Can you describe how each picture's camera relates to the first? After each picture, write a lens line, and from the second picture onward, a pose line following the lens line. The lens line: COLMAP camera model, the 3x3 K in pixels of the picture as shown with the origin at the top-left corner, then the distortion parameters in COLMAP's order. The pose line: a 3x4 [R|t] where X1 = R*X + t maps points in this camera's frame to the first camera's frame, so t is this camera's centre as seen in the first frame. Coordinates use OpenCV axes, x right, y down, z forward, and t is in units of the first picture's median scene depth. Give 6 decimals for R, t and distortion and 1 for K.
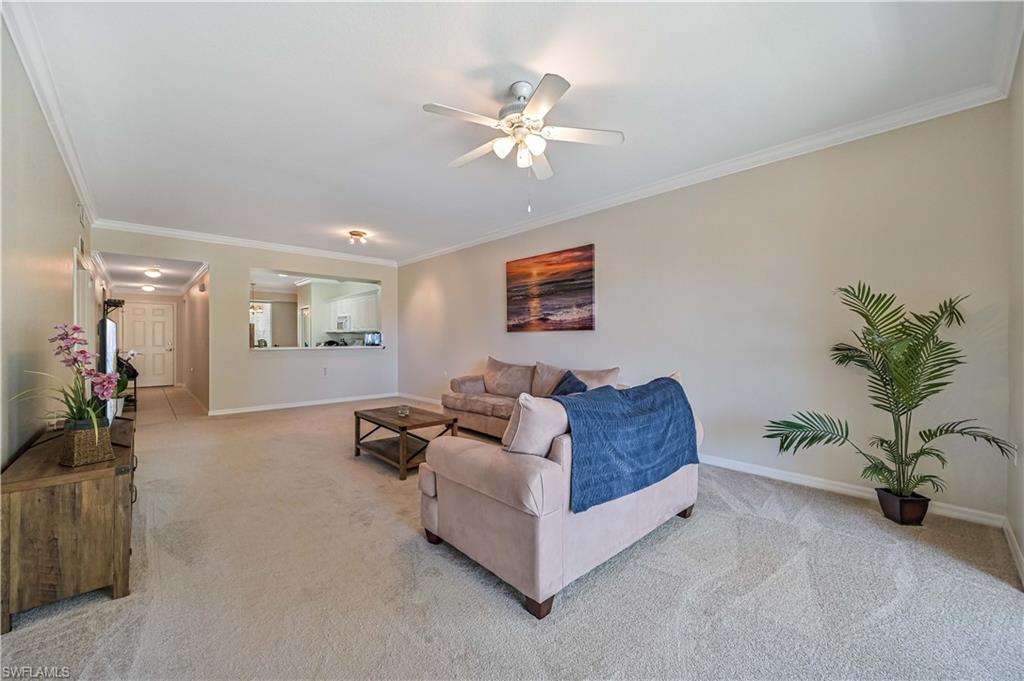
lens RADIAL K [[408.3, 0, 514.9], [0, 408.3, 338.2], [0, 0, 1]] dist [0.017906, 0.000091]
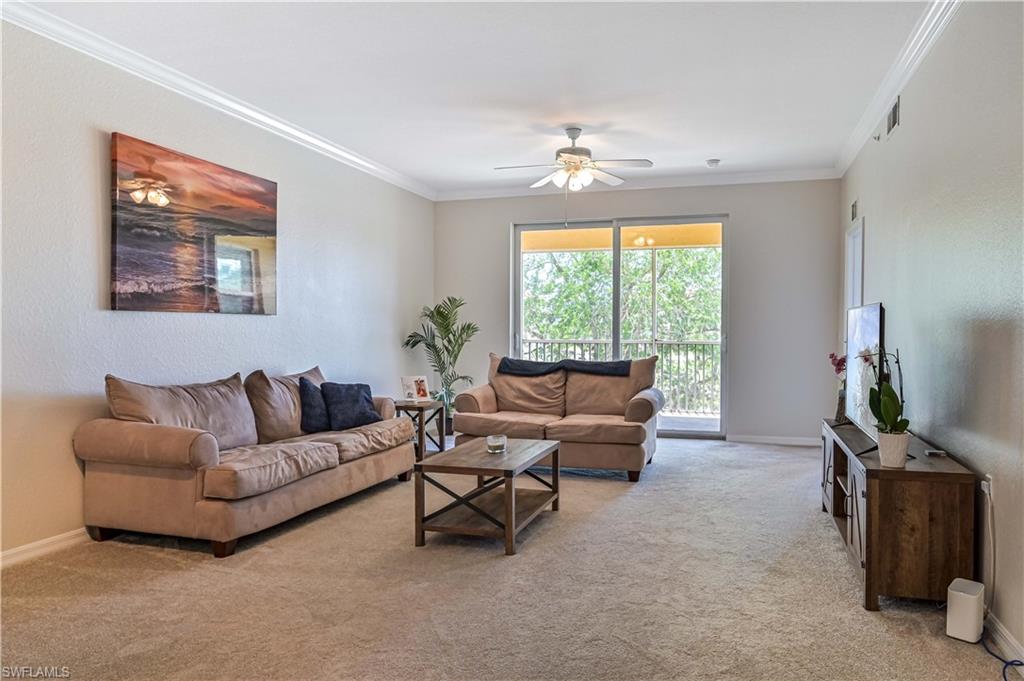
lens RADIAL K [[718.7, 0, 513.2], [0, 718.7, 342.2], [0, 0, 1]] dist [-0.000654, -0.000383]
pose [[-0.494128, -0.016156, 0.869239, -0.876001], [-0.002082, 0.999846, 0.017400, 0.003410], [-0.869386, 0.006788, -0.494086, 1.080501]]
